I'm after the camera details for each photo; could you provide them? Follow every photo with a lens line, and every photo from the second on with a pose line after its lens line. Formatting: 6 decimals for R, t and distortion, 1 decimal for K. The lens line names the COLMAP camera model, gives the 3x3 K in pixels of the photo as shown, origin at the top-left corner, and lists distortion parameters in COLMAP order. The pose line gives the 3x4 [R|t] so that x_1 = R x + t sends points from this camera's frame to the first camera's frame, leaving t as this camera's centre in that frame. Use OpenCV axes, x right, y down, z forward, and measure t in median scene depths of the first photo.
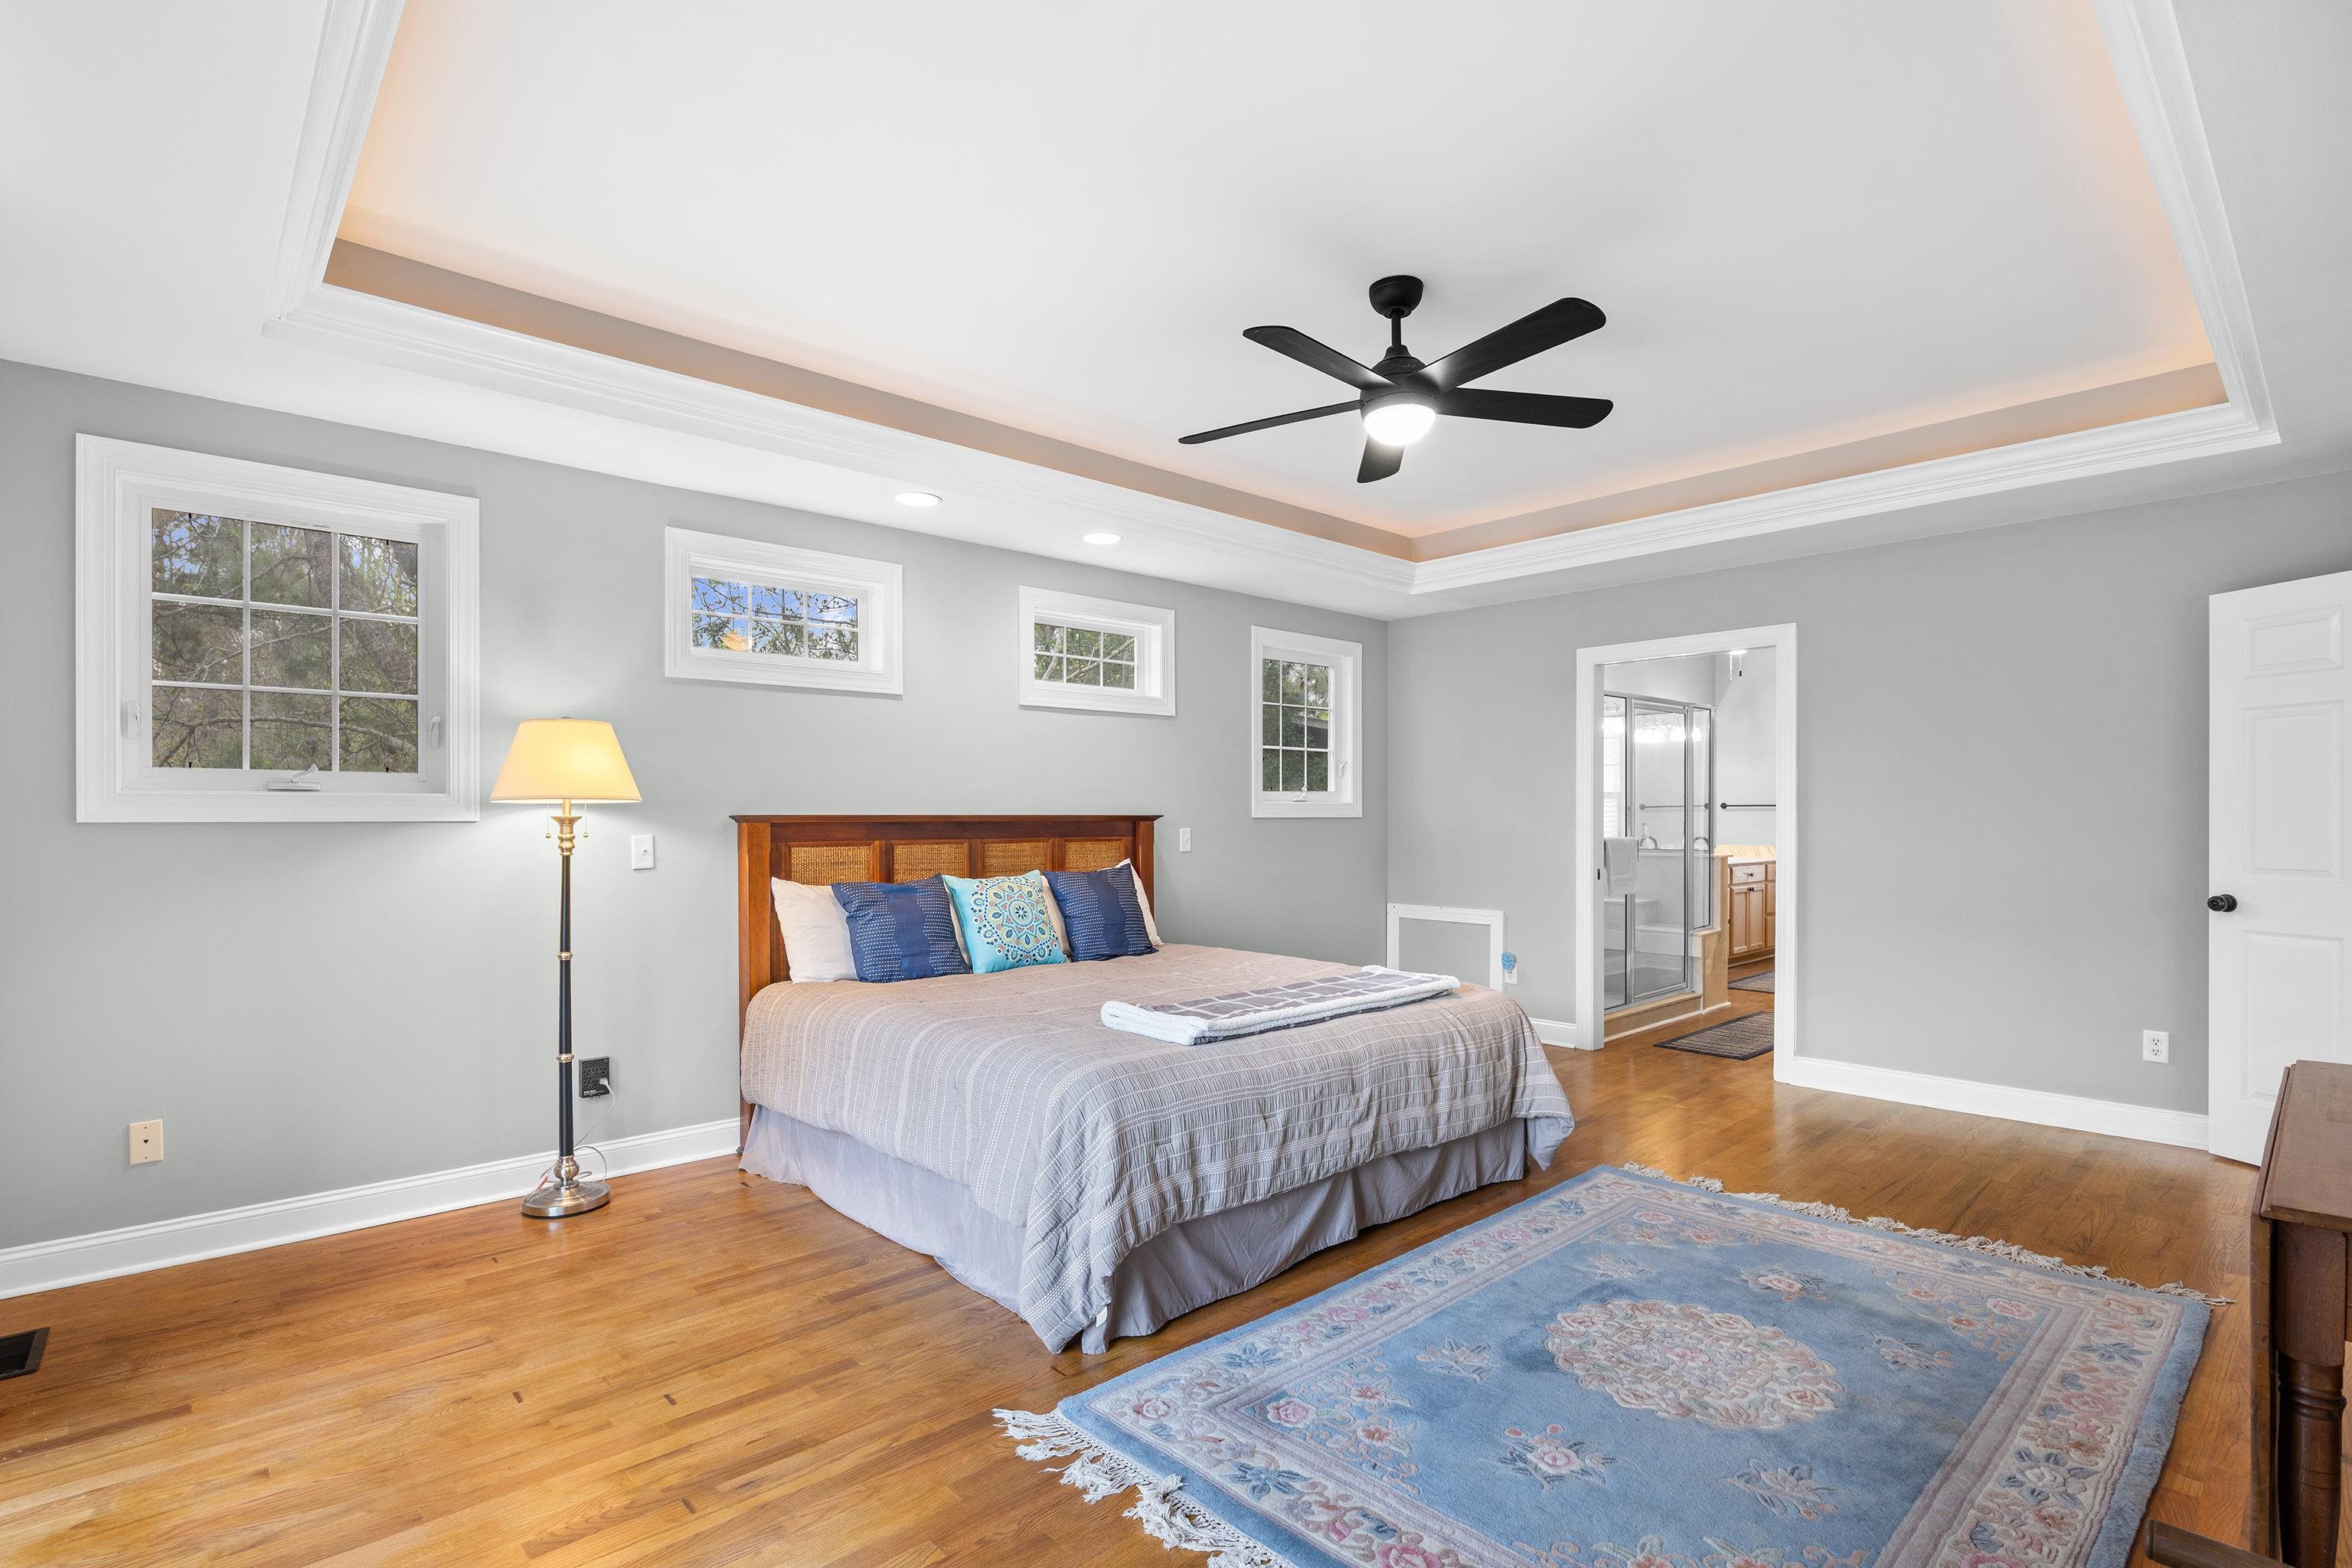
lens RADIAL K [[1122.4, 0, 1195.4], [0, 1122.4, 801.3], [0, 0, 1]] dist [-0.015984, -0.000230]
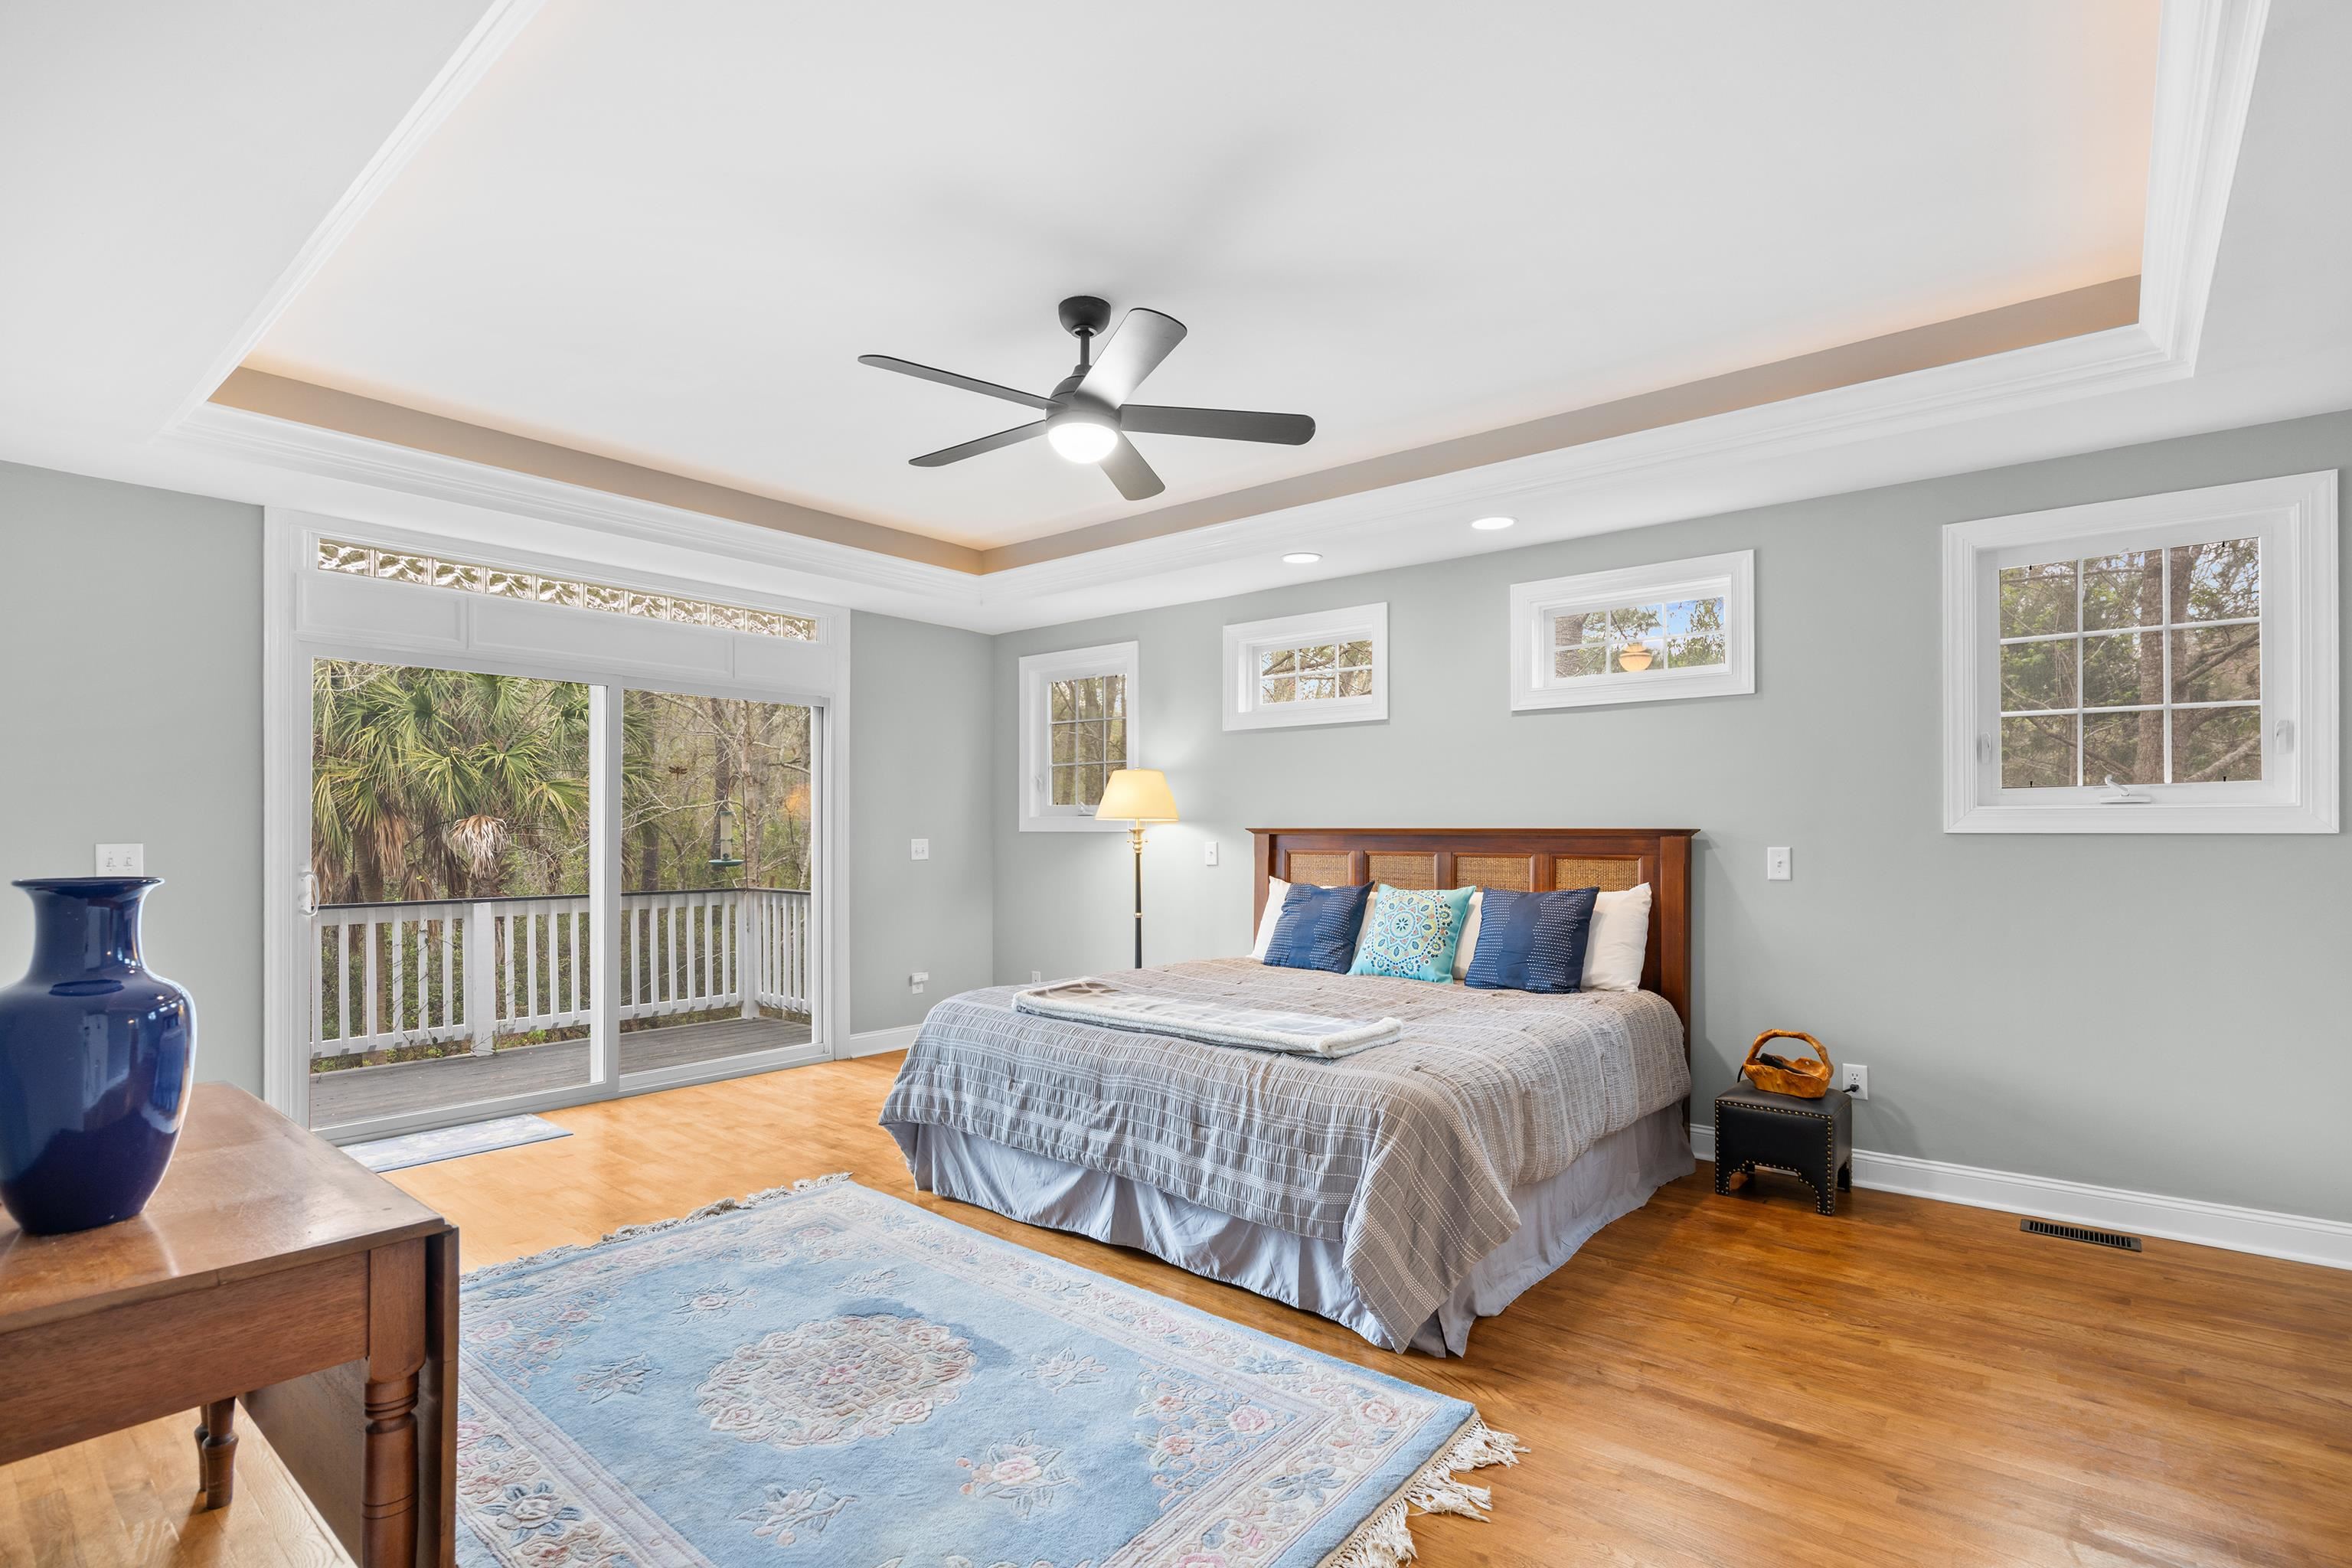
lens RADIAL K [[1120.5, 0, 1166.6], [0, 1120.5, 830.4], [0, 0, 1]] dist [-0.011957, 0.000405]
pose [[0.113363, -0.000045, -0.993554, 1.062245], [0.009006, 0.999959, 0.000982, 0.014353], [0.993513, -0.009059, 0.113359, 0.866701]]
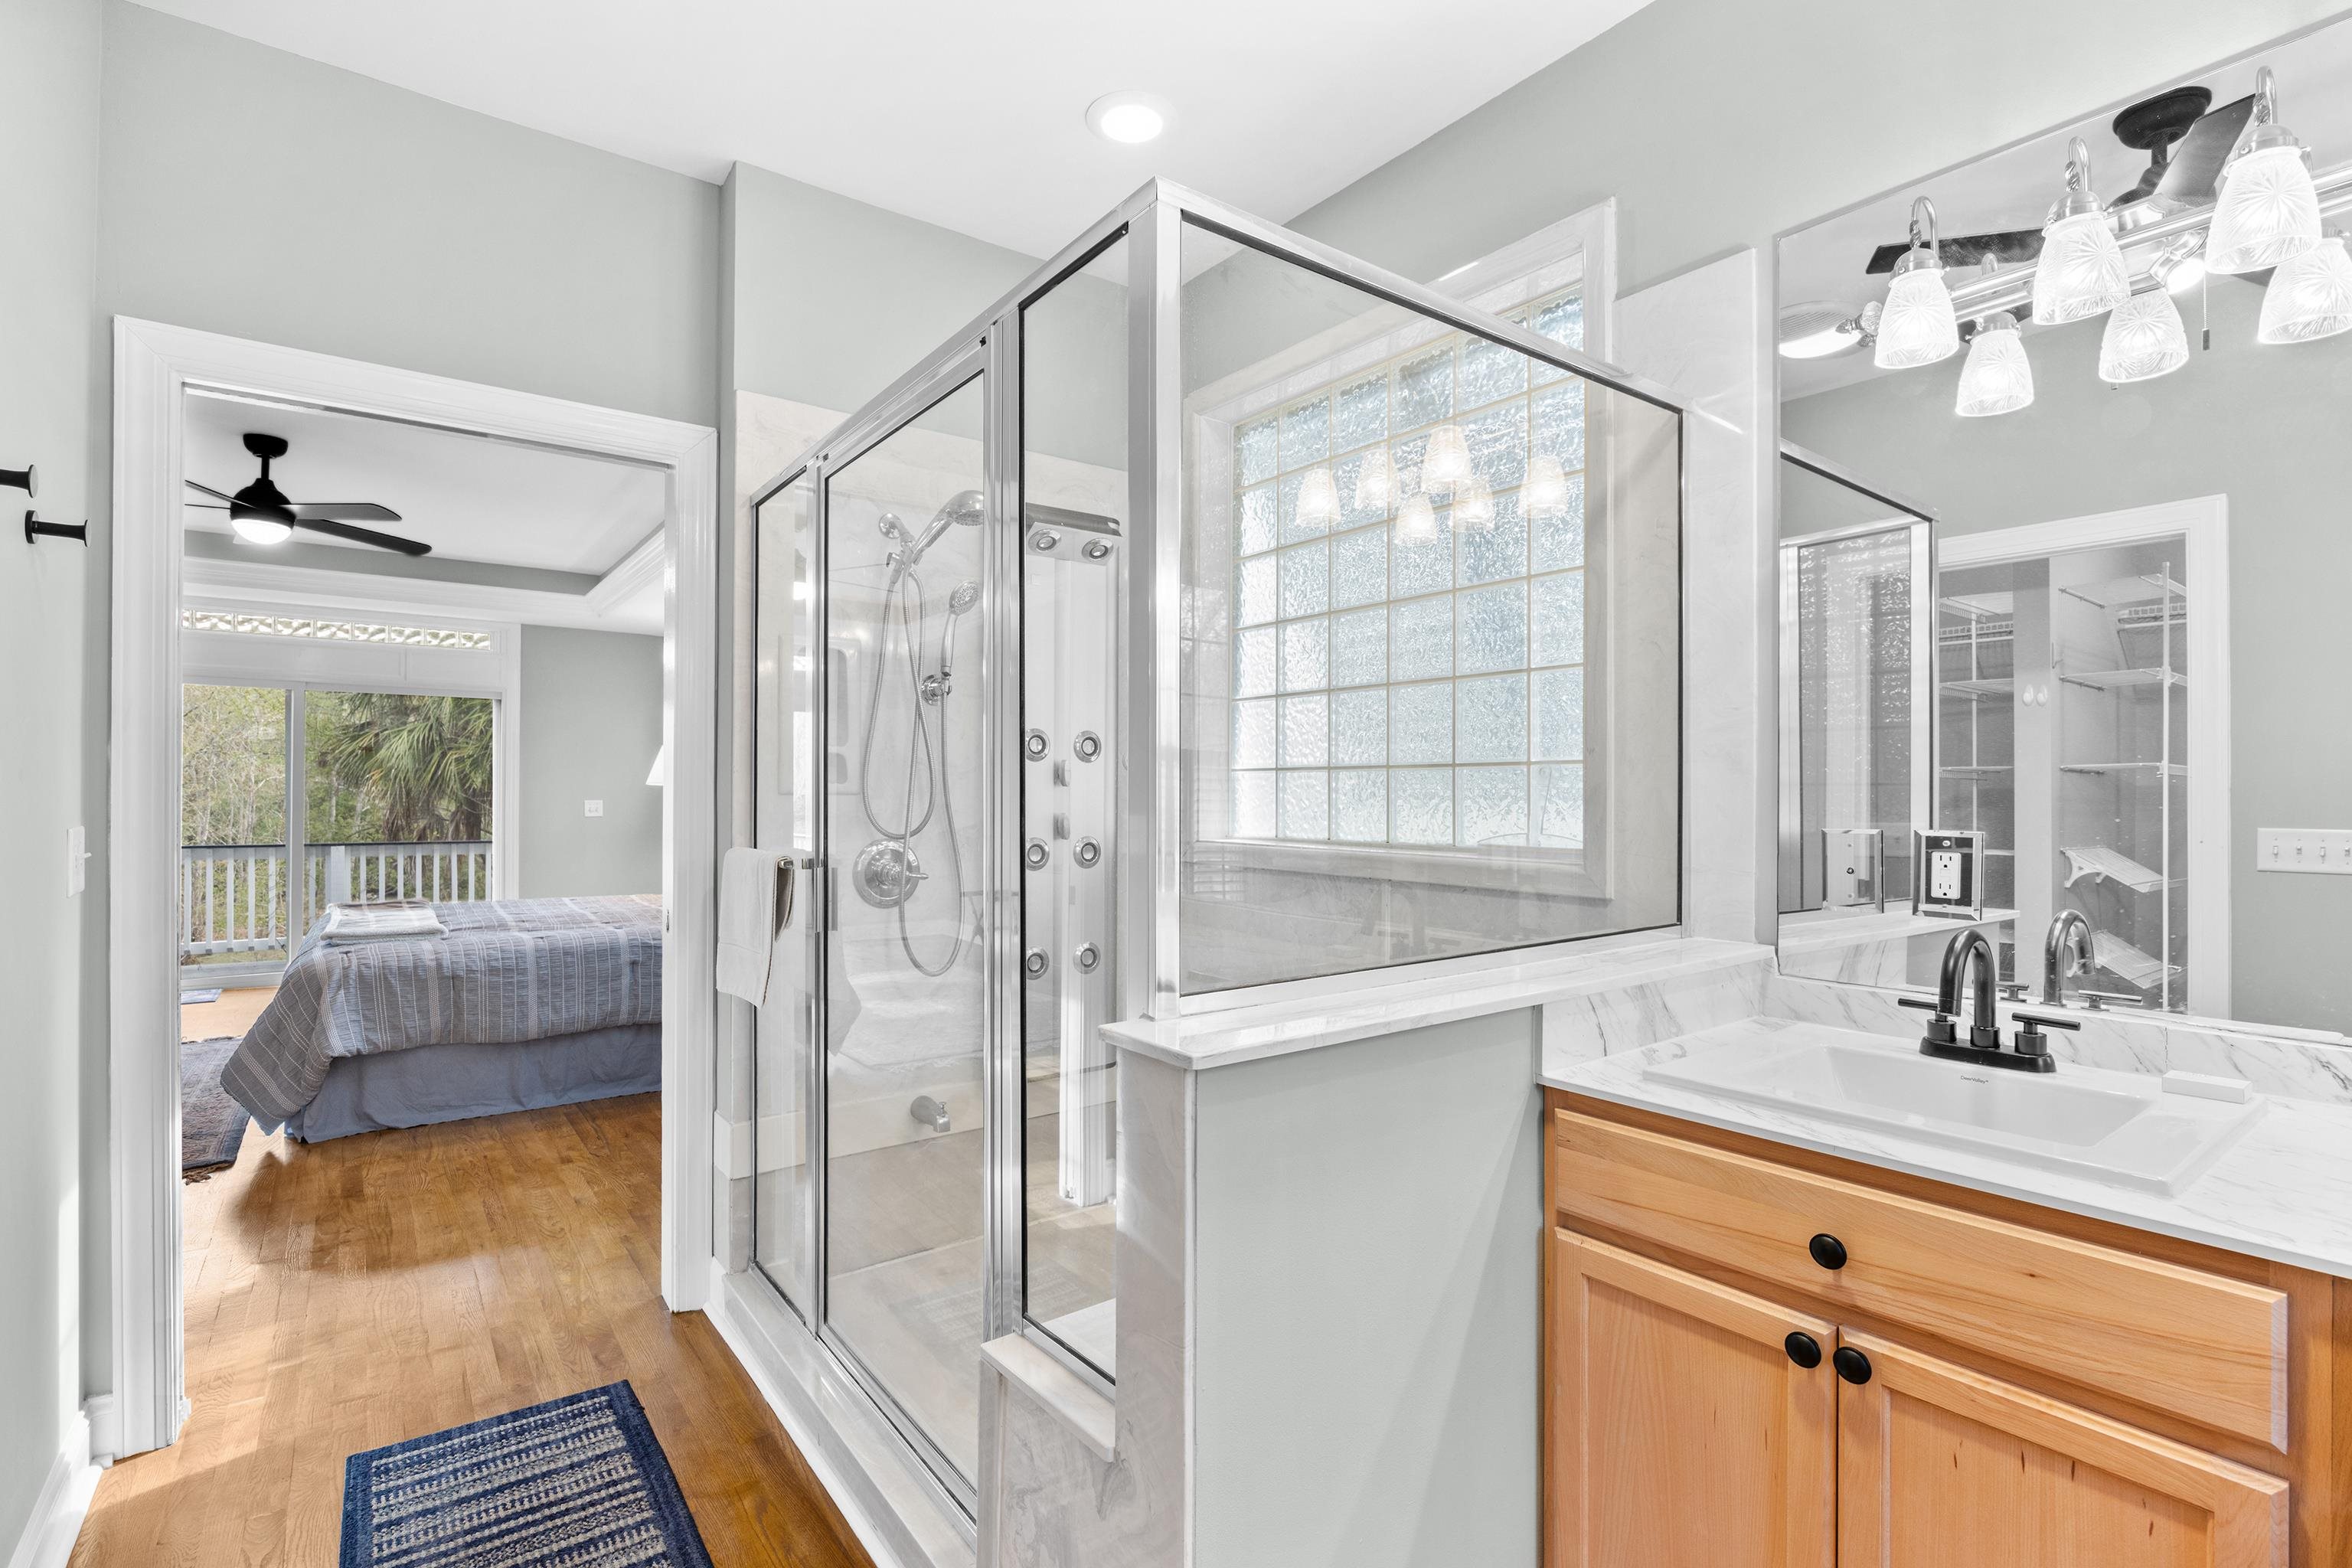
lens RADIAL K [[1095.5, 0, 1171.9], [0, 1095.5, 800.0], [0, 0, 1]] dist [-0.014606, 0.001186]
pose [[-0.122850, 0.001793, -0.992424, 1.312104], [0.004983, 0.999987, 0.001190, 0.029664], [0.992413, -0.004799, -0.122857, 2.134497]]
